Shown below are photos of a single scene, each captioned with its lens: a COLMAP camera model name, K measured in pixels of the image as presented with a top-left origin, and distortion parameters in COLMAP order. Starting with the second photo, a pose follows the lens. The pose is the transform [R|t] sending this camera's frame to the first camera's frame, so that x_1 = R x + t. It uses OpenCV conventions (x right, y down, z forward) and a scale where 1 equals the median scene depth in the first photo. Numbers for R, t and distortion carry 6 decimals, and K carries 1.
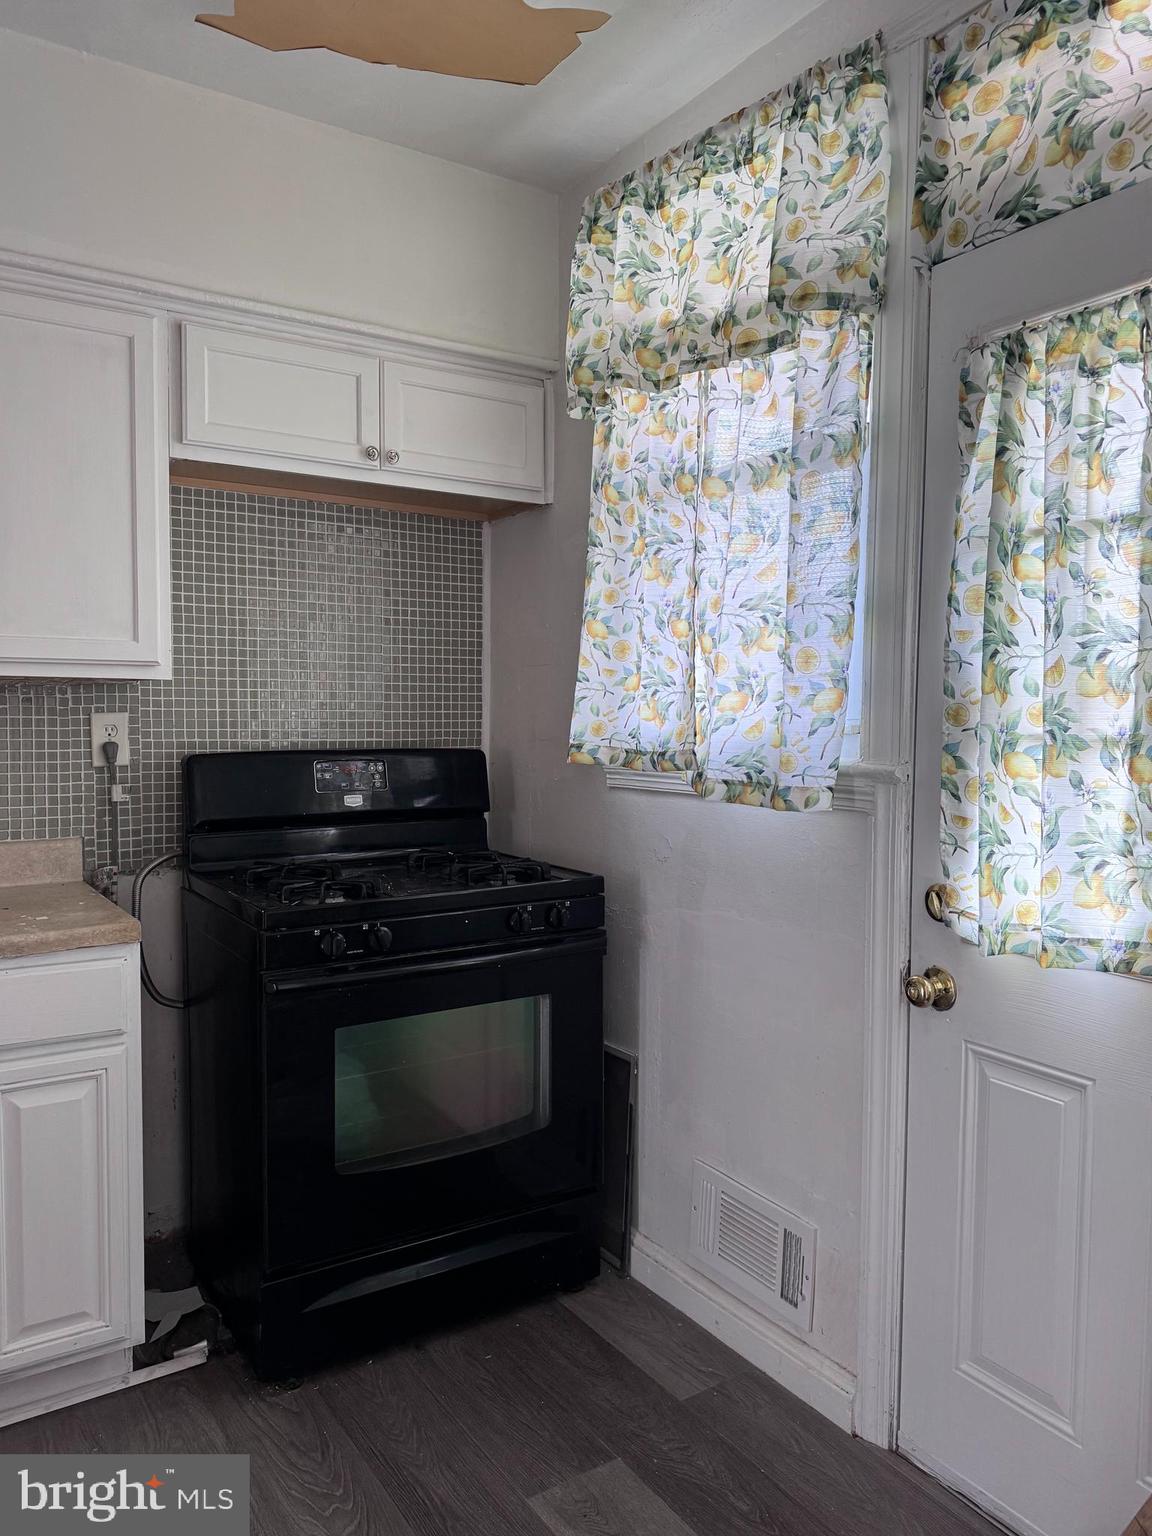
lens RADIAL K [[1118.5, 0, 576.0], [0, 1118.5, 768.0], [0, 0, 1]] dist [-0.000783, 0.002502]
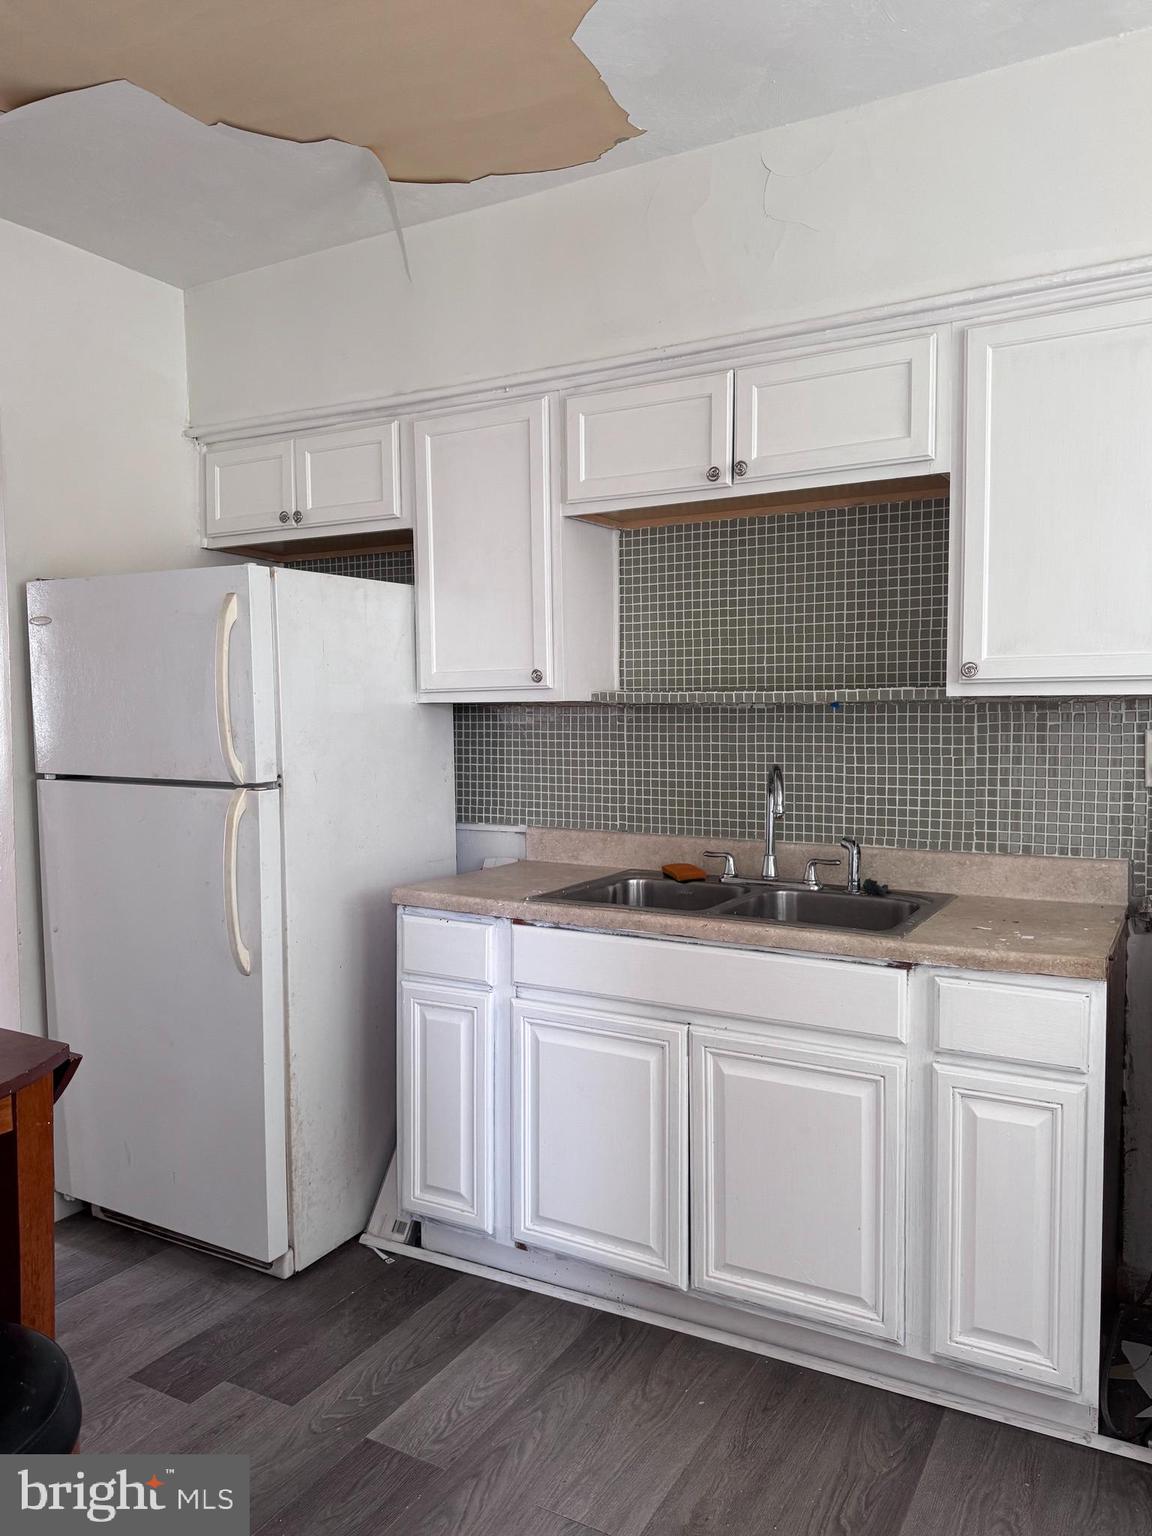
lens RADIAL K [[1107.0, 0, 576.0], [0, 1107.0, 768.0], [0, 0, 1]] dist [-0.020095, 0.005888]
pose [[0.455021, 0.037801, -0.889678, 0.217690], [-0.037829, 0.999017, 0.023099, -0.025227], [0.889677, 0.023145, 0.456004, 0.191373]]
